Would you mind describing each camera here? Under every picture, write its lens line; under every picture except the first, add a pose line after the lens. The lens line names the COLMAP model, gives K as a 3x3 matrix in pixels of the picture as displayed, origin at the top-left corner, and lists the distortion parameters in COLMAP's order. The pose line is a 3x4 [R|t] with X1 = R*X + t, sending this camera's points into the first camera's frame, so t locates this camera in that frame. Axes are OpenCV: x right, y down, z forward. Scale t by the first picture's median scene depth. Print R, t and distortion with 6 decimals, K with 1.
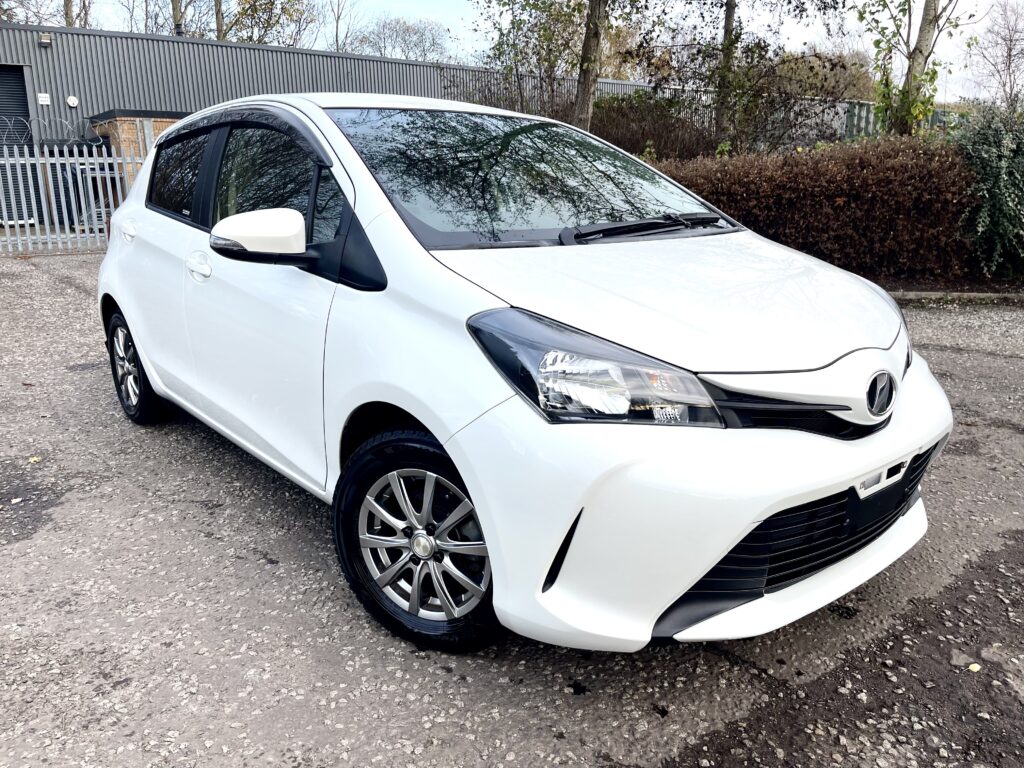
lens RADIAL K [[806.1, 0, 512.0], [0, 806.1, 384.0], [0, 0, 1]] dist [0.119620, -0.177673]
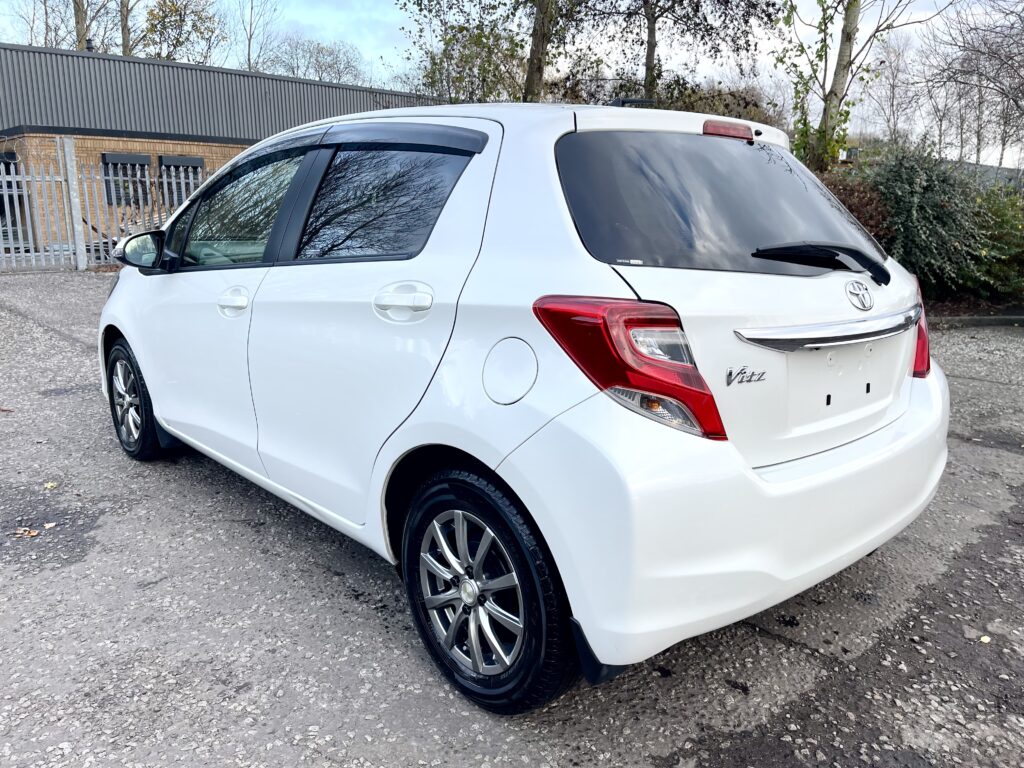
lens RADIAL K [[808.0, 0, 513.0], [0, 808.0, 386.2], [0, 0, 1]] dist [0.121485, -0.185700]
pose [[0.993412, -0.009177, 0.114227, -0.172414], [0.012006, 0.999638, -0.024095, 0.004102], [-0.113964, 0.025308, 0.993162, -0.069836]]
